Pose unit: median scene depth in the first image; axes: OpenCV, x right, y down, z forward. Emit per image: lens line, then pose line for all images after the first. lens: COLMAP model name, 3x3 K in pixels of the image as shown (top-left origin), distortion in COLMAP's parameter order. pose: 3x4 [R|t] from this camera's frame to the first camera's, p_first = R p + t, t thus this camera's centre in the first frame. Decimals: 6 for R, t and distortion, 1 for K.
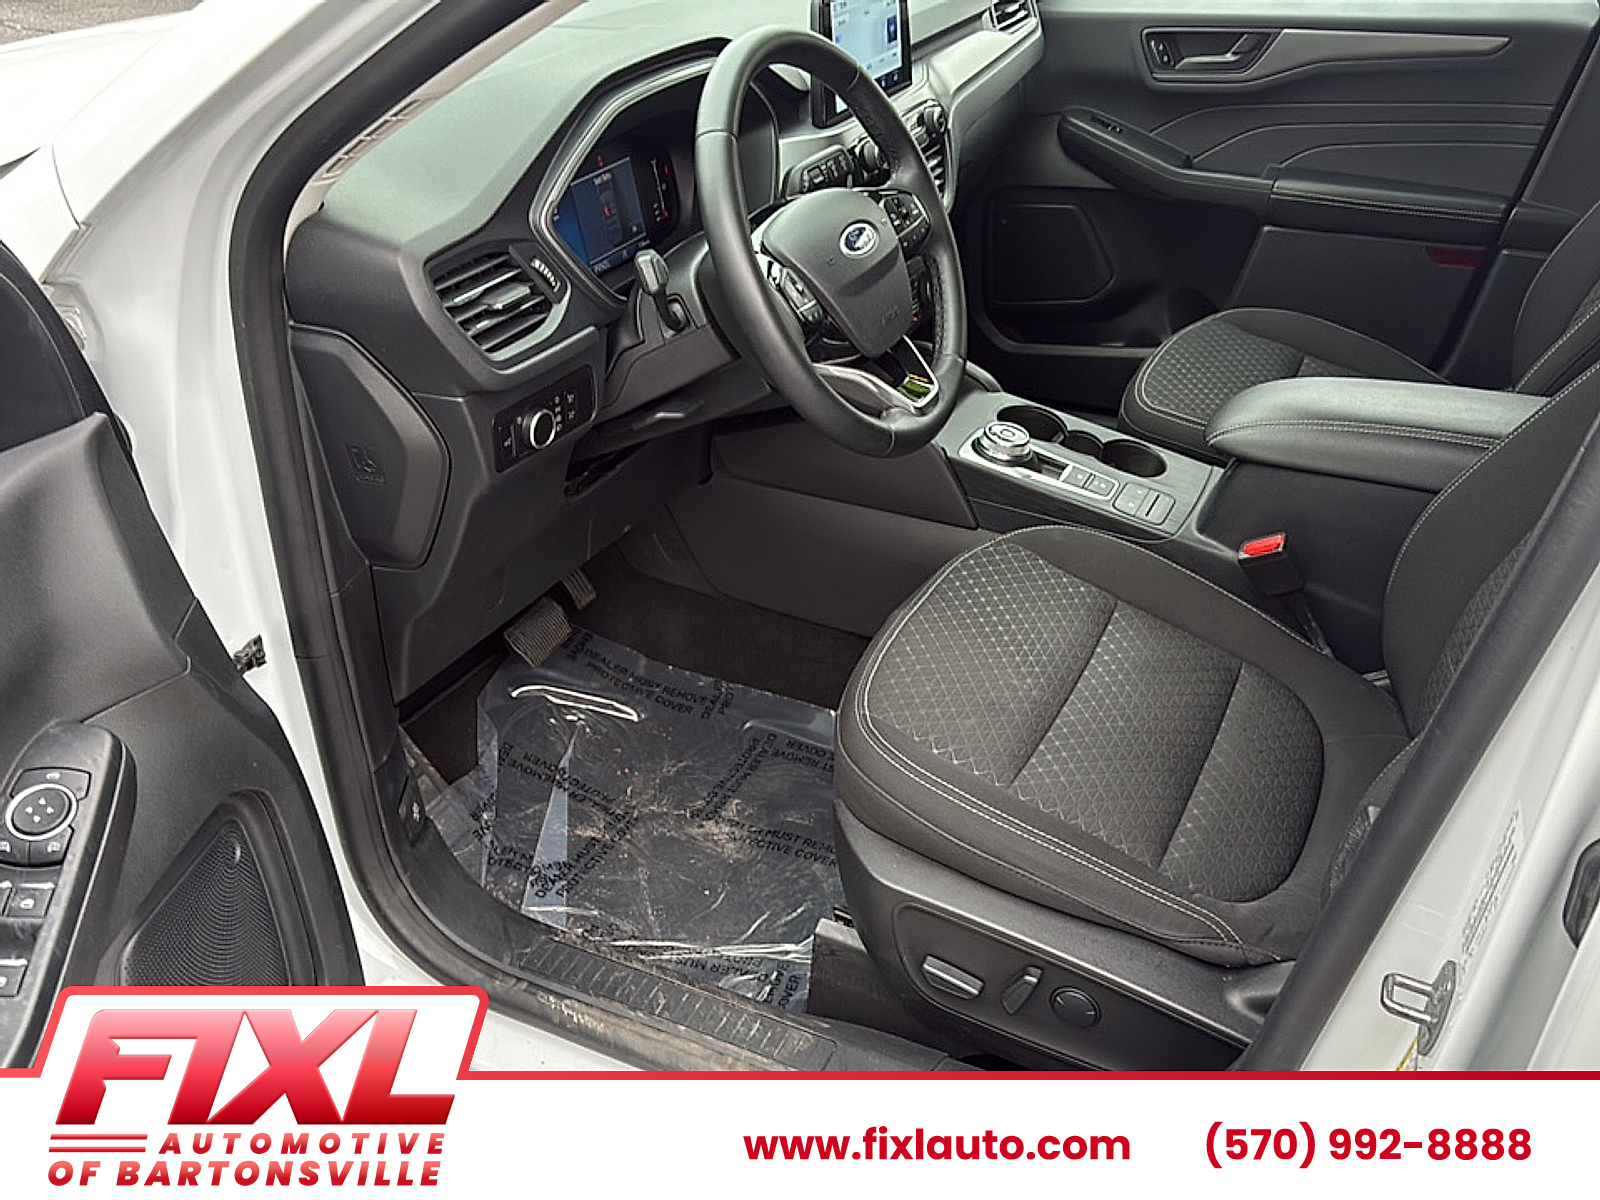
lens RADIAL K [[1470.4, 0, 800.0], [0, 1470.4, 600.0], [0, 0, 1]] dist [0.171622, -0.387369]
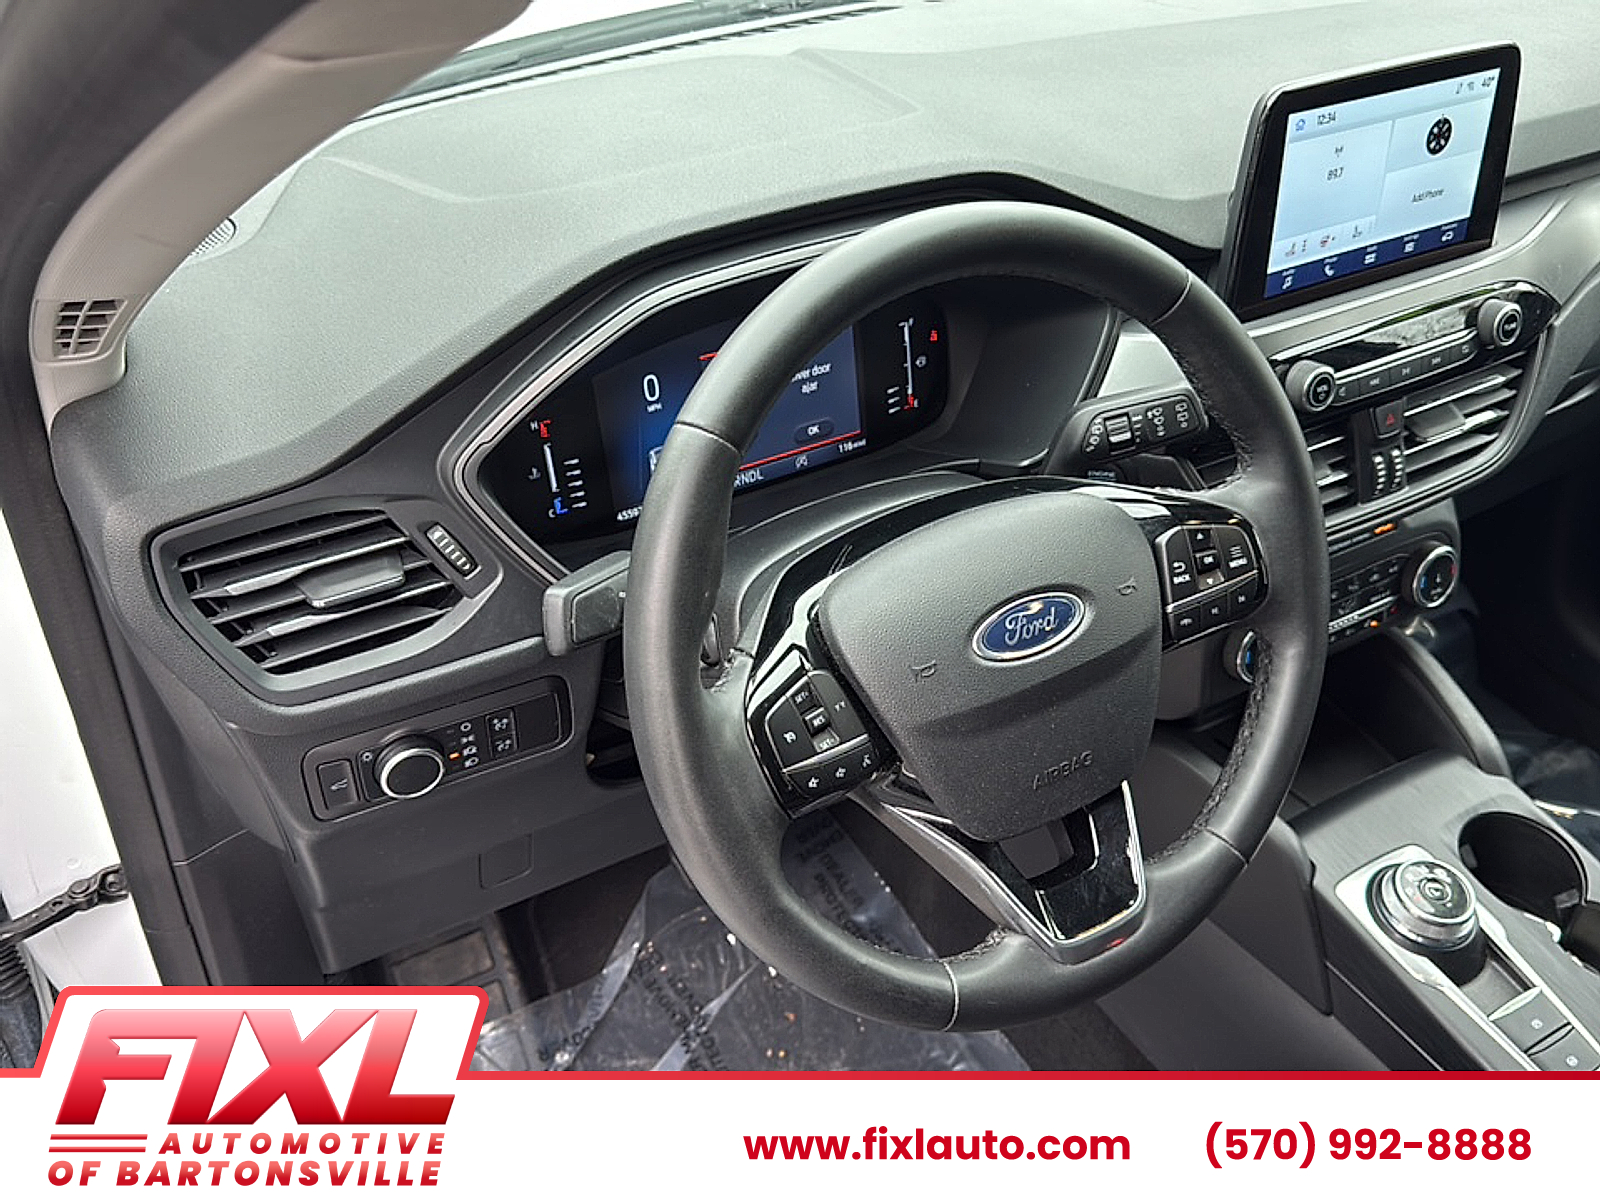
lens RADIAL K [[1470.4, 0, 800.0], [0, 1470.4, 600.0], [0, 0, 1]] dist [0.171622, -0.387369]
pose [[0.837205, 0.331411, -0.435034, 0.185687], [-0.288554, 0.943419, 0.163392, -0.298552], [0.464569, -0.011262, 0.885465, 0.476092]]
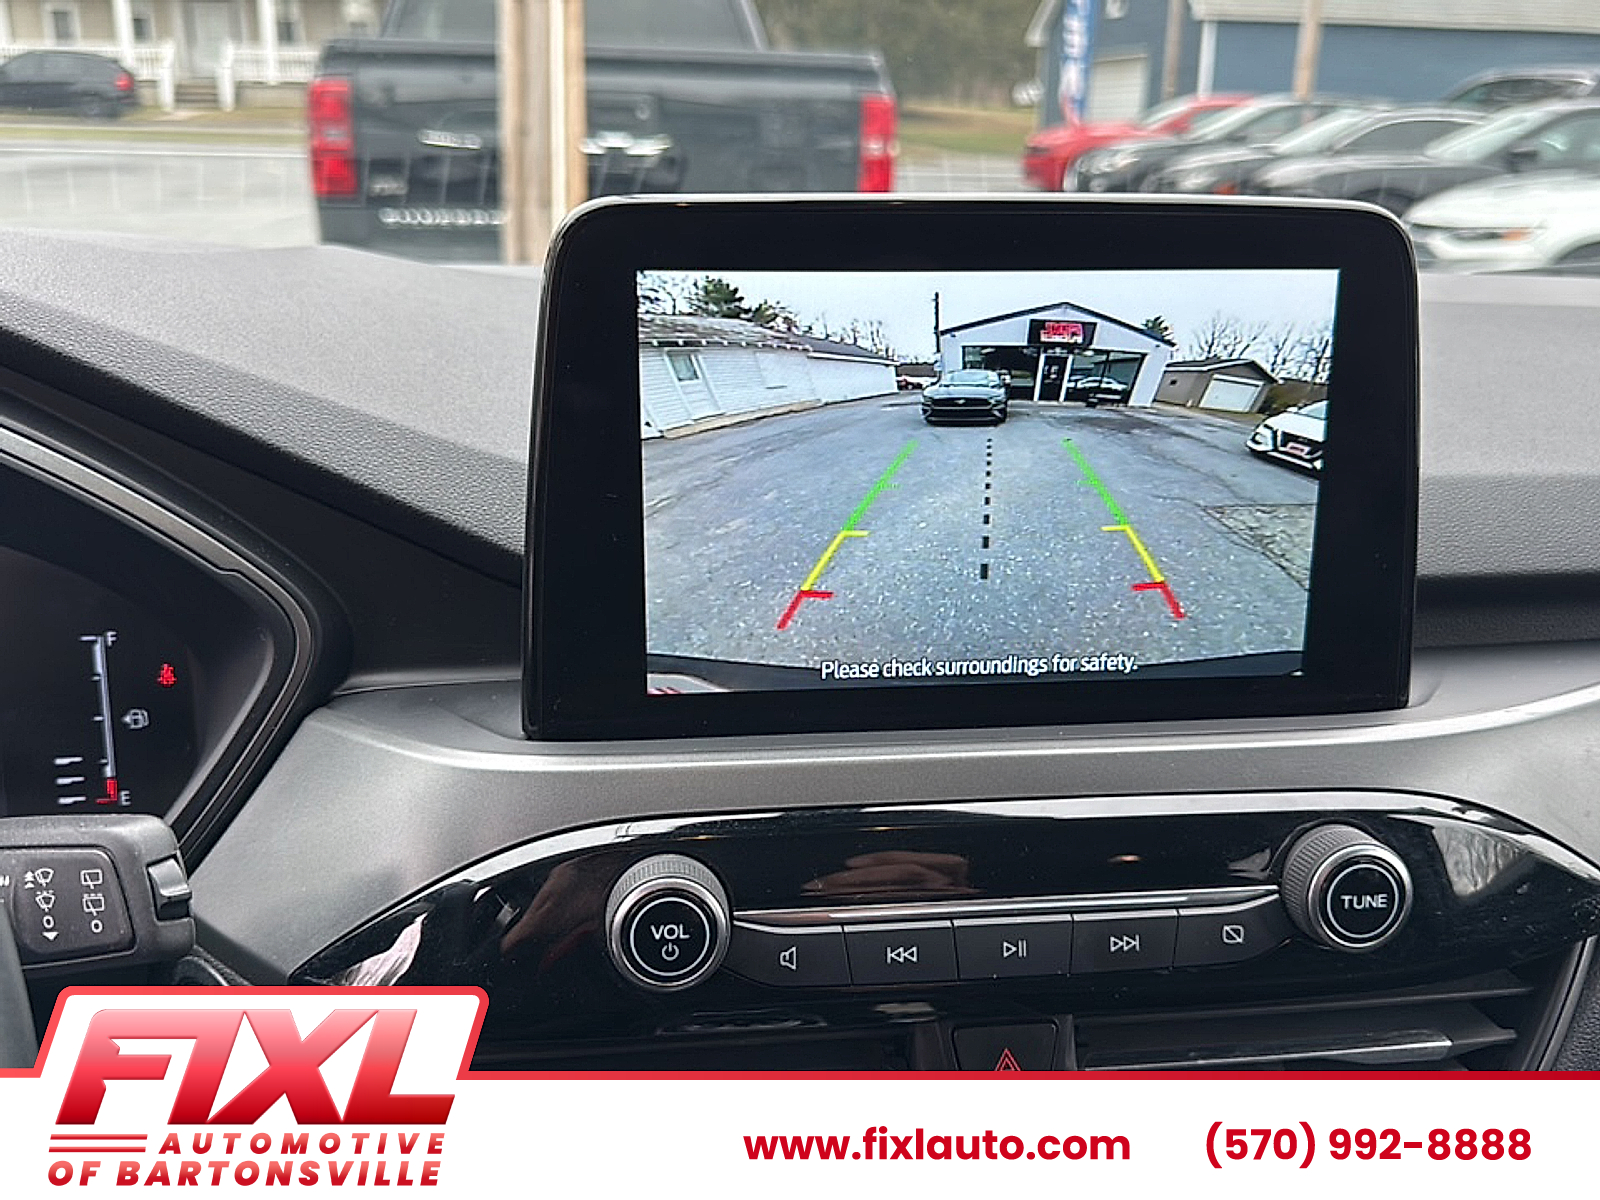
lens RADIAL K [[1470.4, 0, 800.0], [0, 1470.4, 600.0], [0, 0, 1]] dist [0.171622, -0.387369]
pose [[0.540534, 0.280546, -0.793169, 0.258533], [-0.442422, 0.896670, 0.015650, -0.407392], [0.715601, 0.342456, 0.608801, 0.992220]]
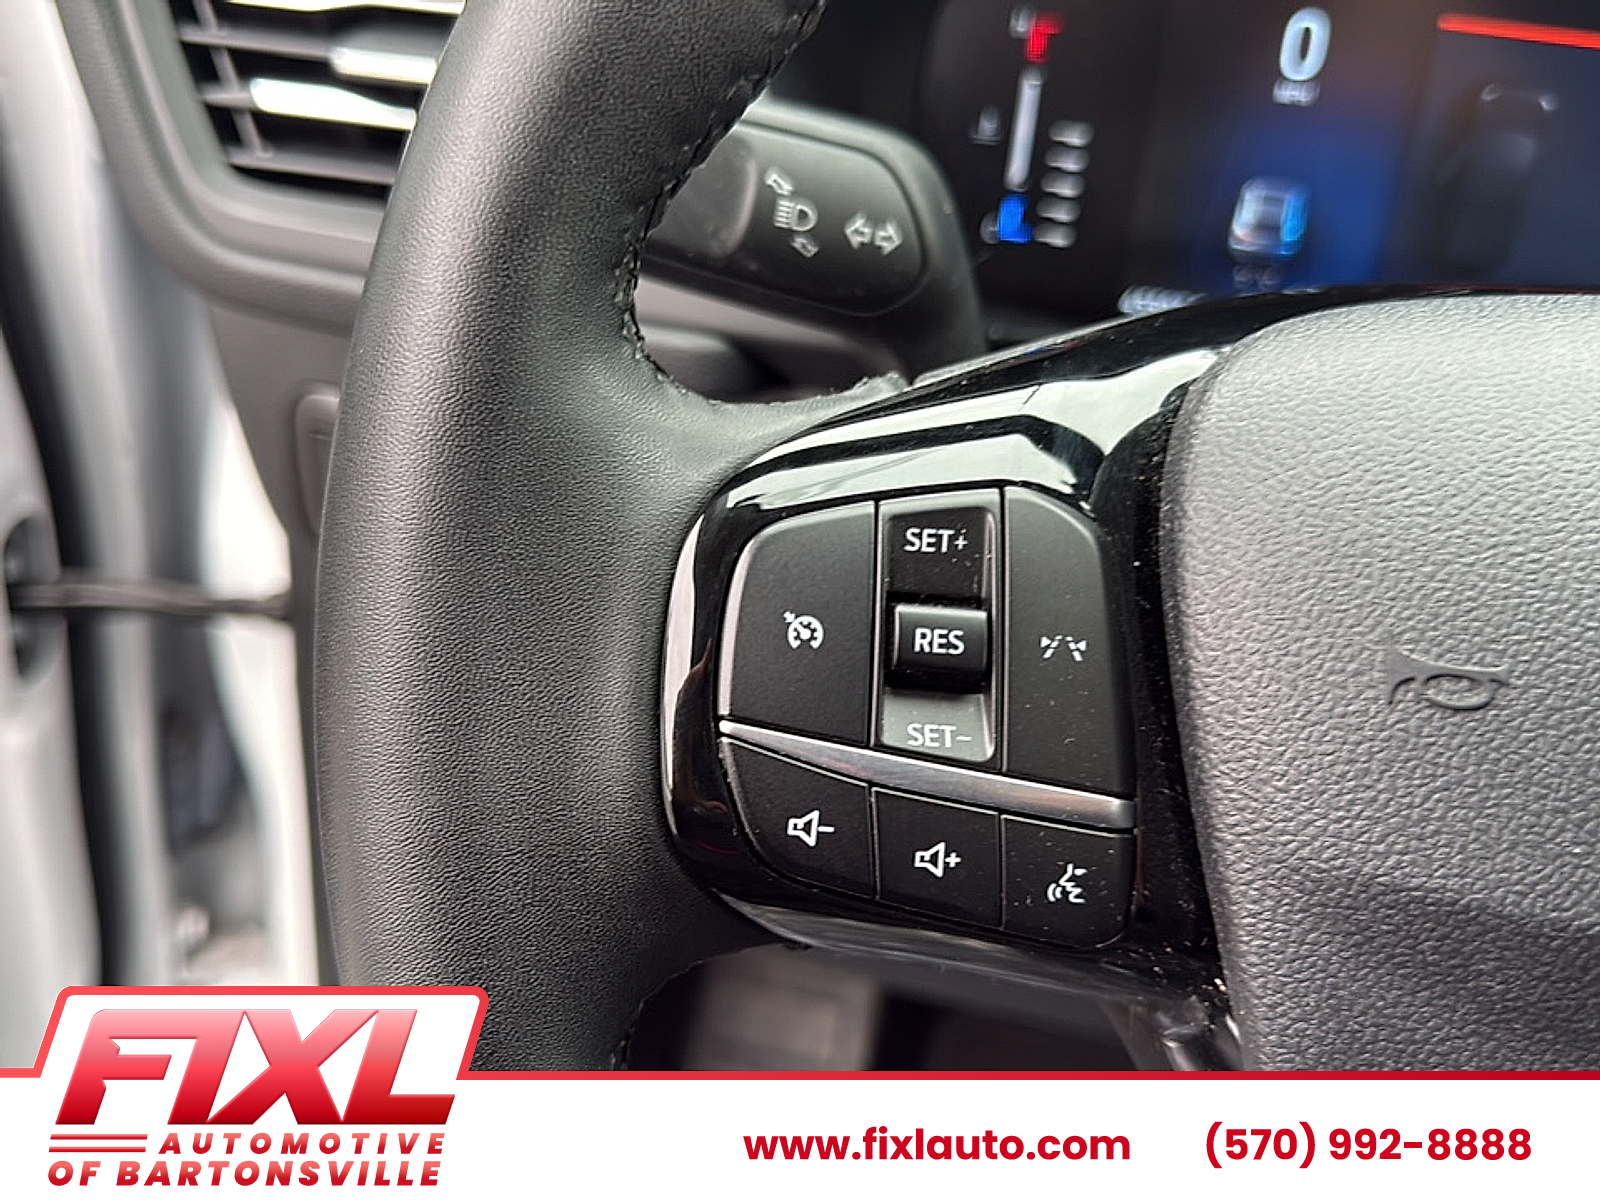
lens RADIAL K [[1470.4, 0, 800.0], [0, 1470.4, 600.0], [0, 0, 1]] dist [0.171622, -0.387369]
pose [[0.244710, 0.537320, -0.807096, 0.097699], [-0.555267, 0.760050, 0.337643, -0.226701], [0.794856, 0.365530, 0.484348, 0.819172]]
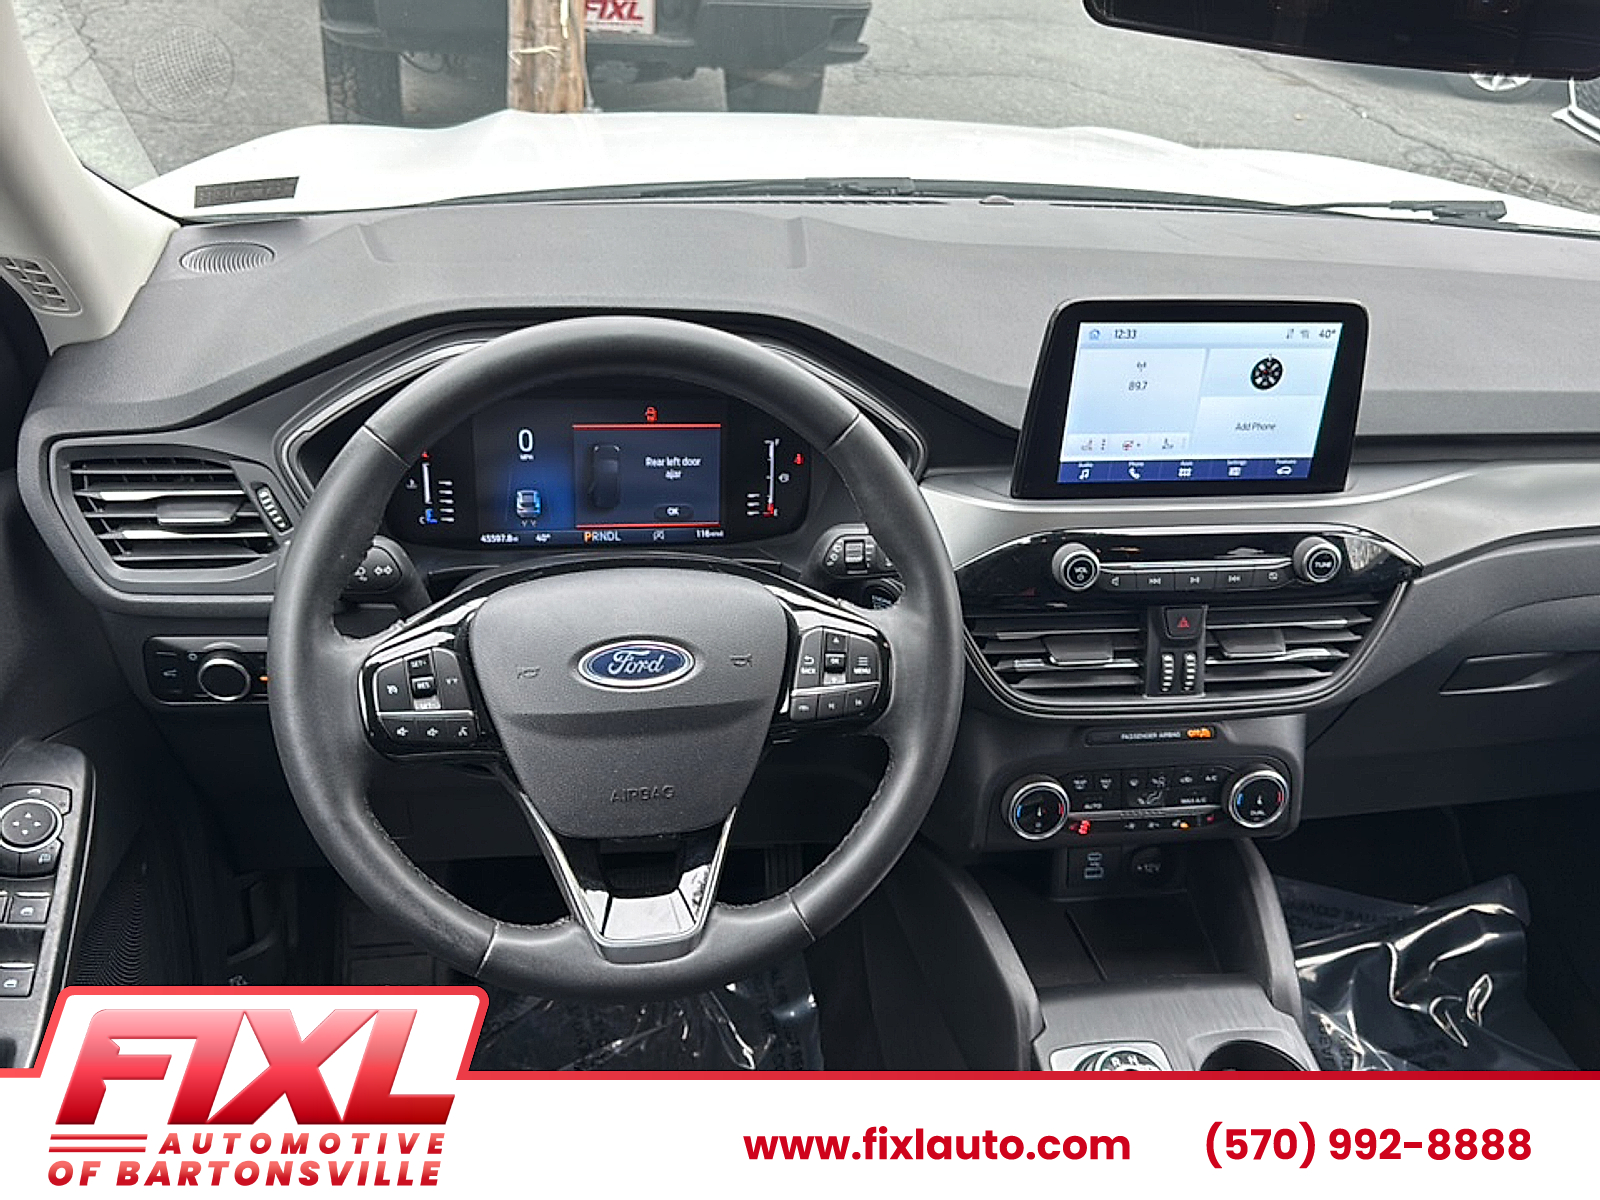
lens RADIAL K [[1470.4, 0, 800.0], [0, 1470.4, 600.0], [0, 0, 1]] dist [0.171622, -0.387369]
pose [[0.583295, 0.444629, -0.679758, 0.467793], [-0.474077, 0.865901, 0.159583, -0.379955], [0.659559, 0.229174, 0.715864, 0.563920]]
